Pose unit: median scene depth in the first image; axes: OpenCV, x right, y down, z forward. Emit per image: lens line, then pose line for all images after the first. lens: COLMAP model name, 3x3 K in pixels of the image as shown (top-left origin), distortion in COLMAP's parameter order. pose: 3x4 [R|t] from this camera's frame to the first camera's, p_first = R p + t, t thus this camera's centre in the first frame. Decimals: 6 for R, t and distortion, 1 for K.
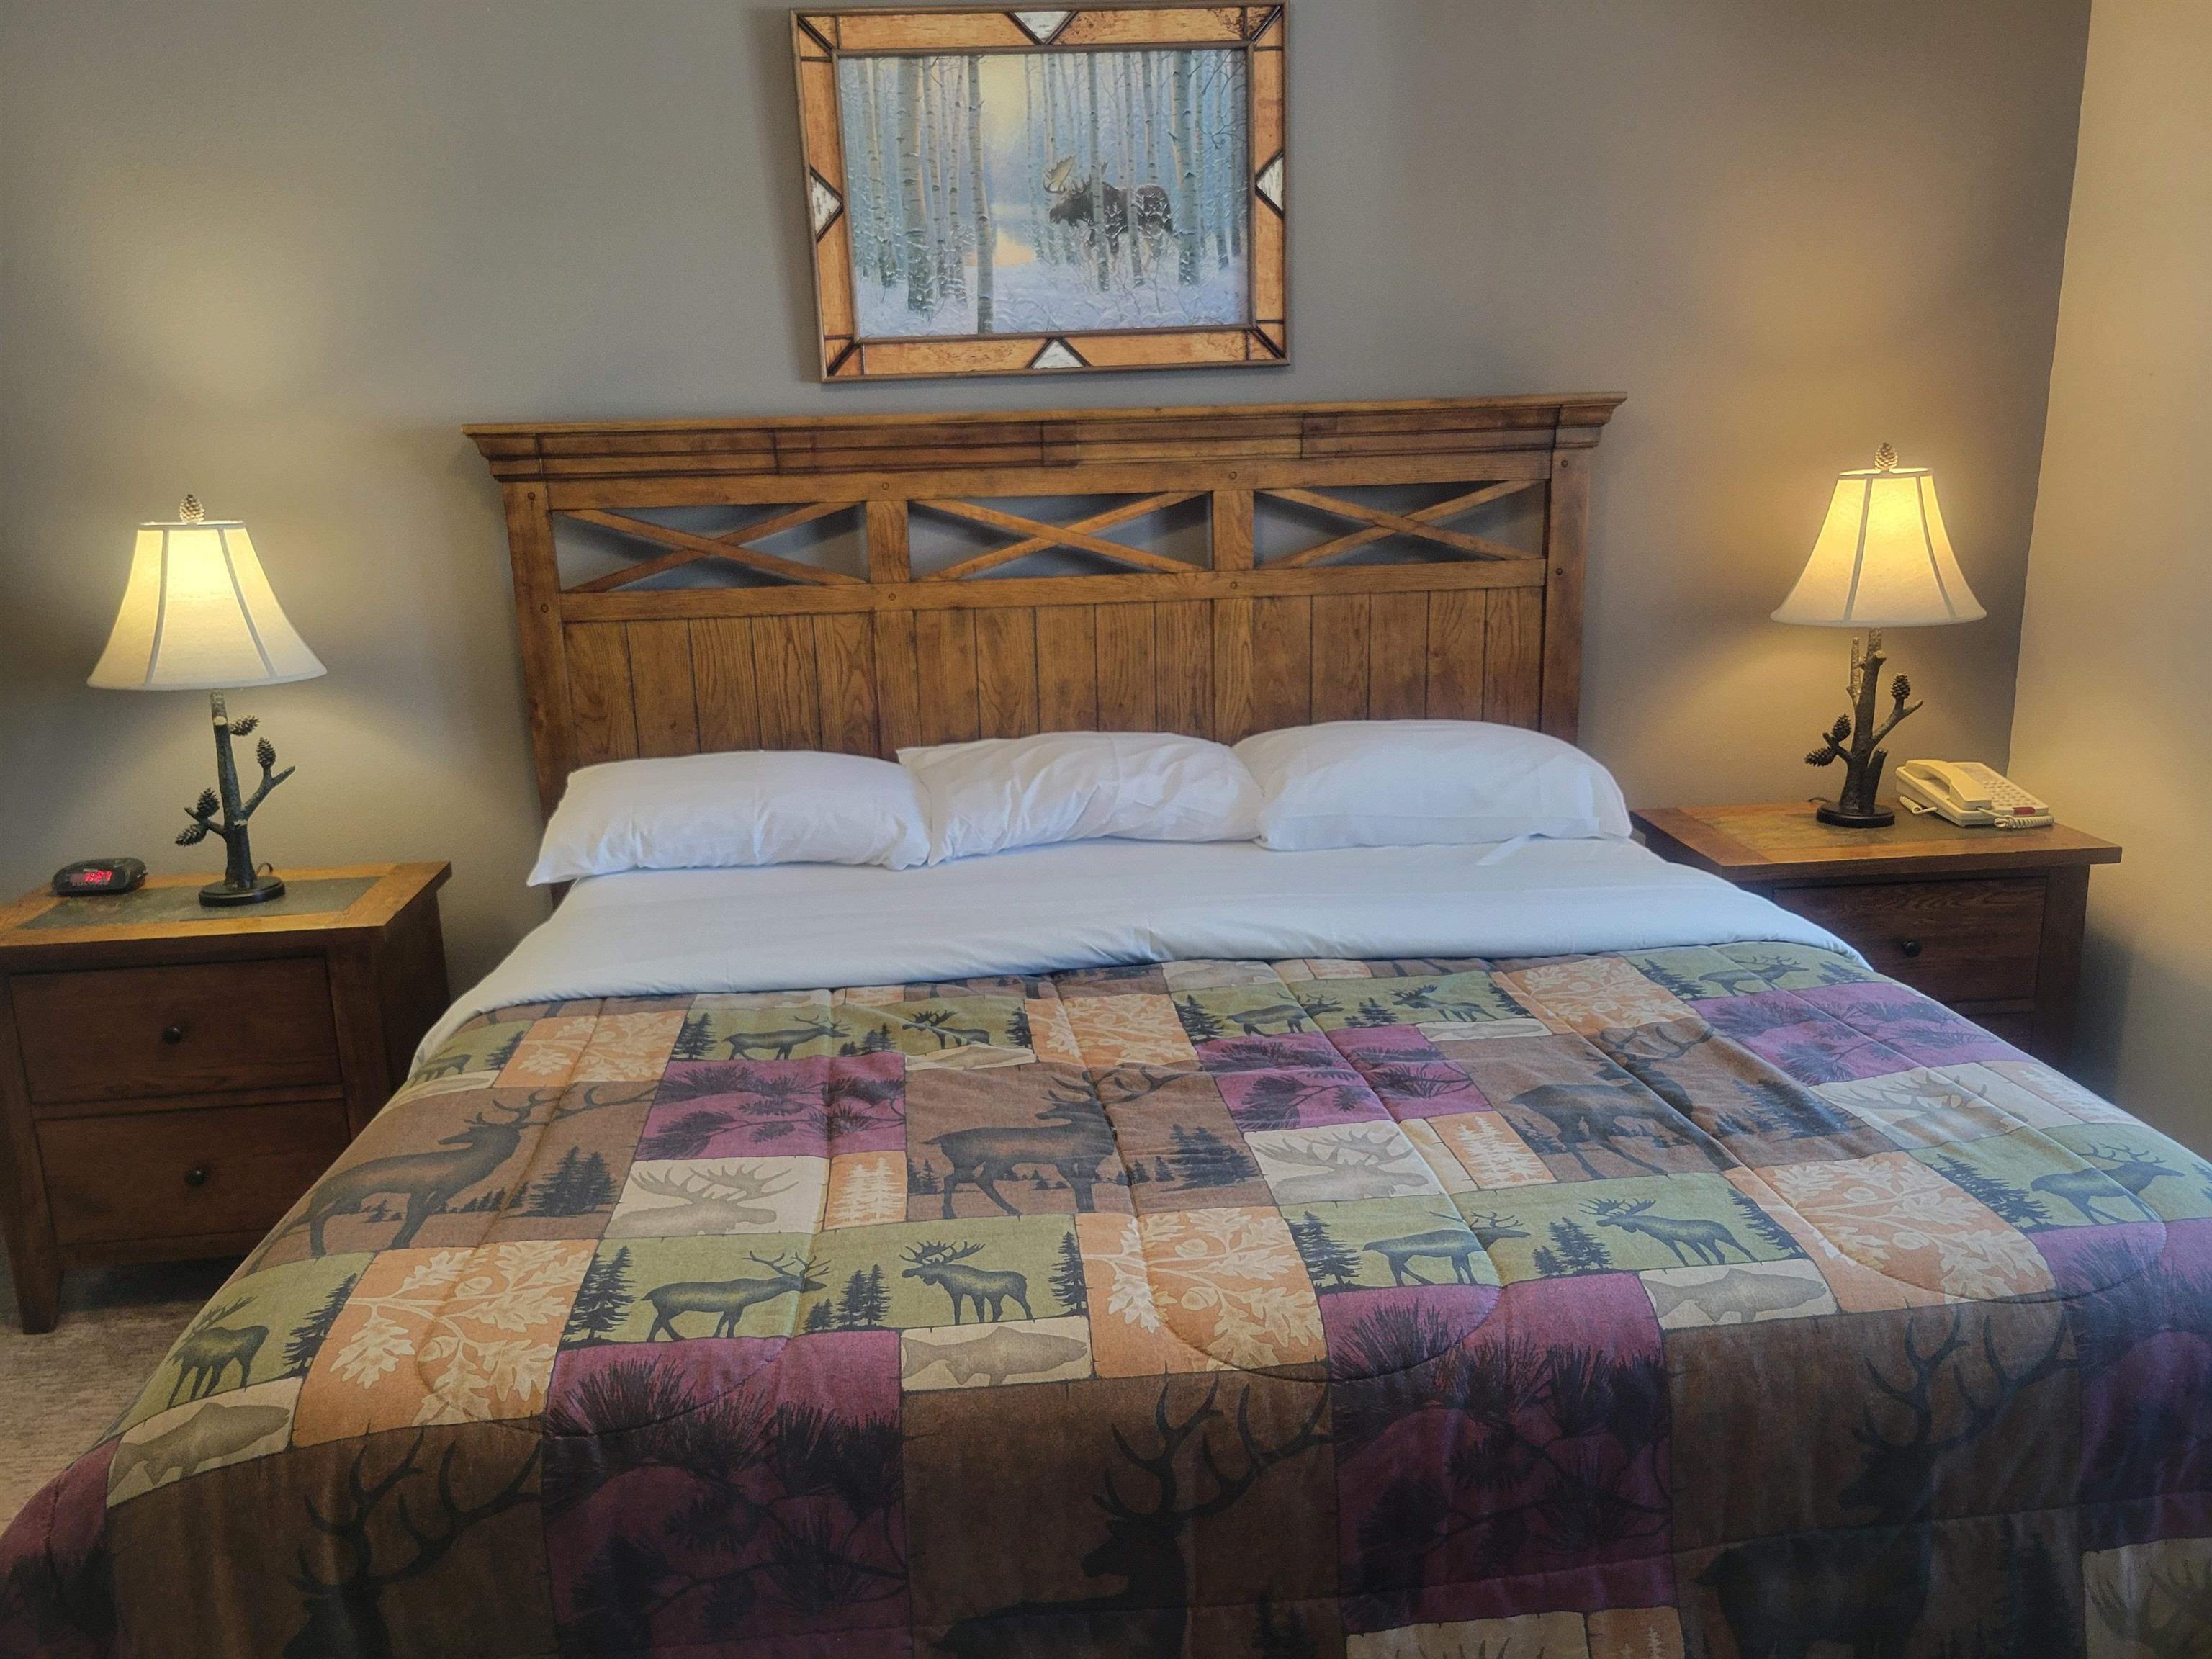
lens RADIAL K [[1669.1, 0, 1106.4], [0, 1669.1, 832.4], [0, 0, 1]] dist [0.054627, -0.028438]
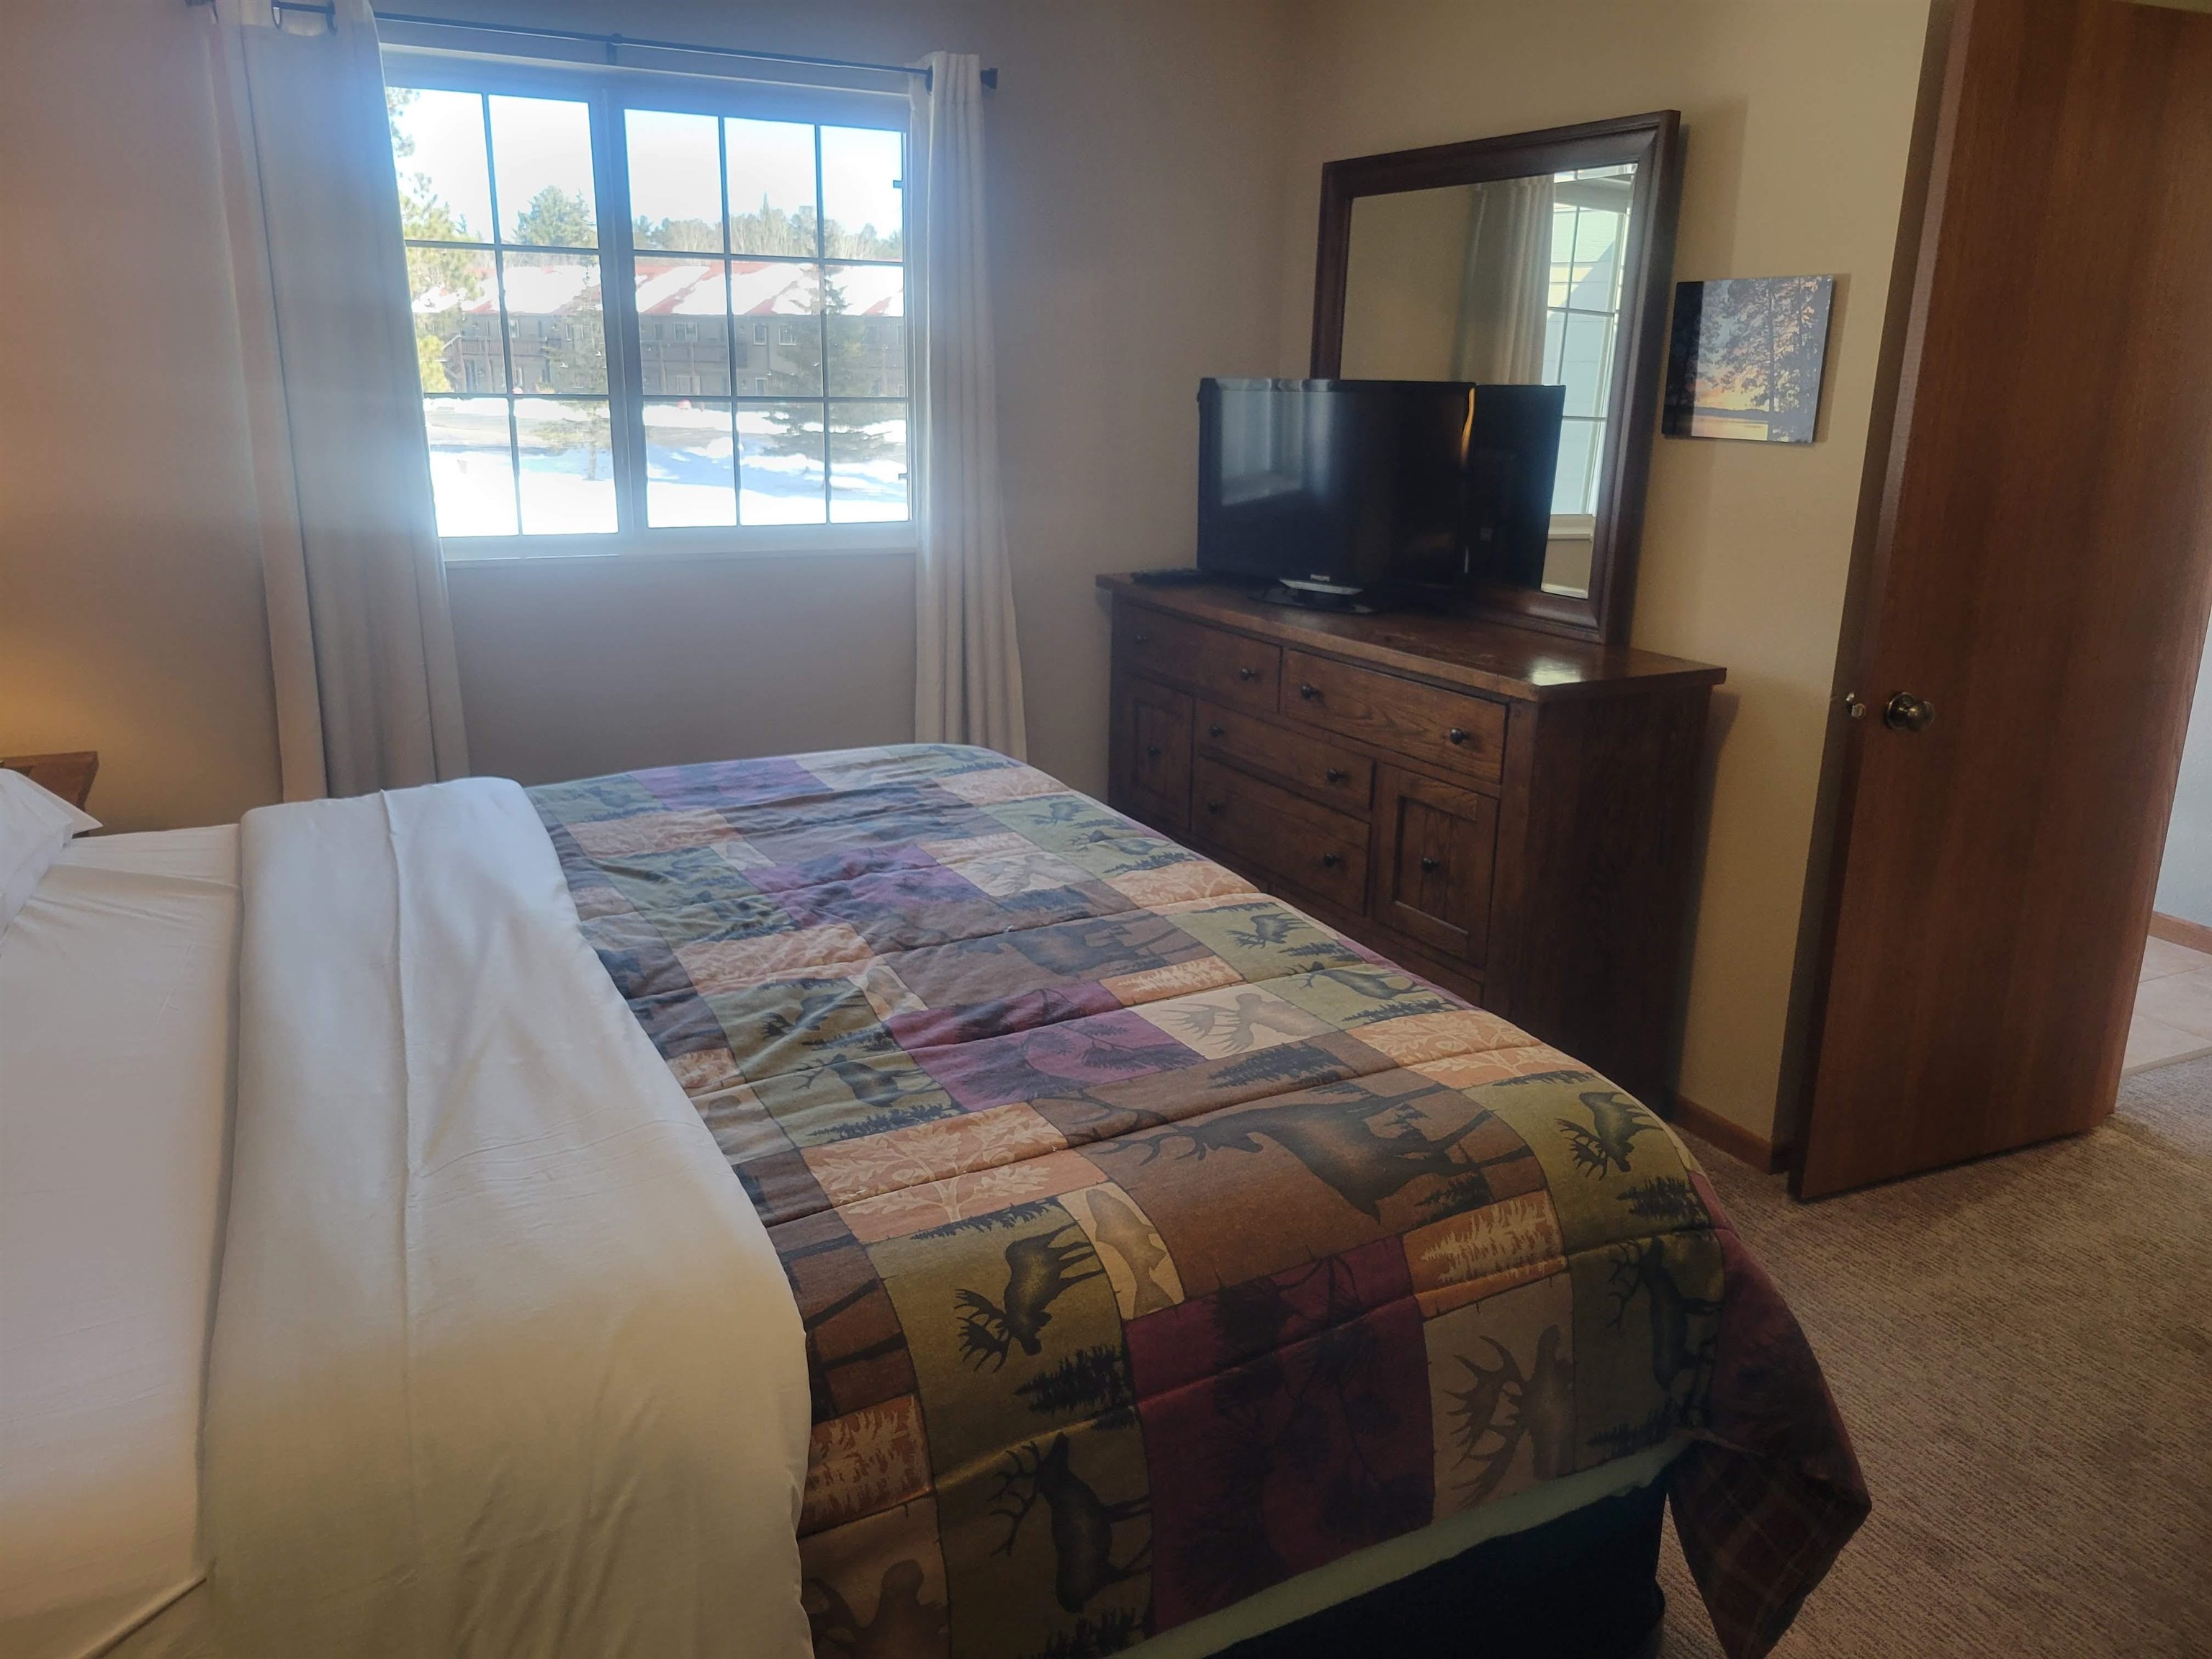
lens RADIAL K [[1669.1, 0, 1106.9], [0, 1669.1, 829.2], [0, 0, 1]] dist [0.054627, -0.028438]
pose [[-0.373675, -0.233557, 0.897674, -1.144323], [0.216788, 0.918986, 0.329345, -0.290265], [-0.901870, 0.317673, -0.292769, 1.297704]]
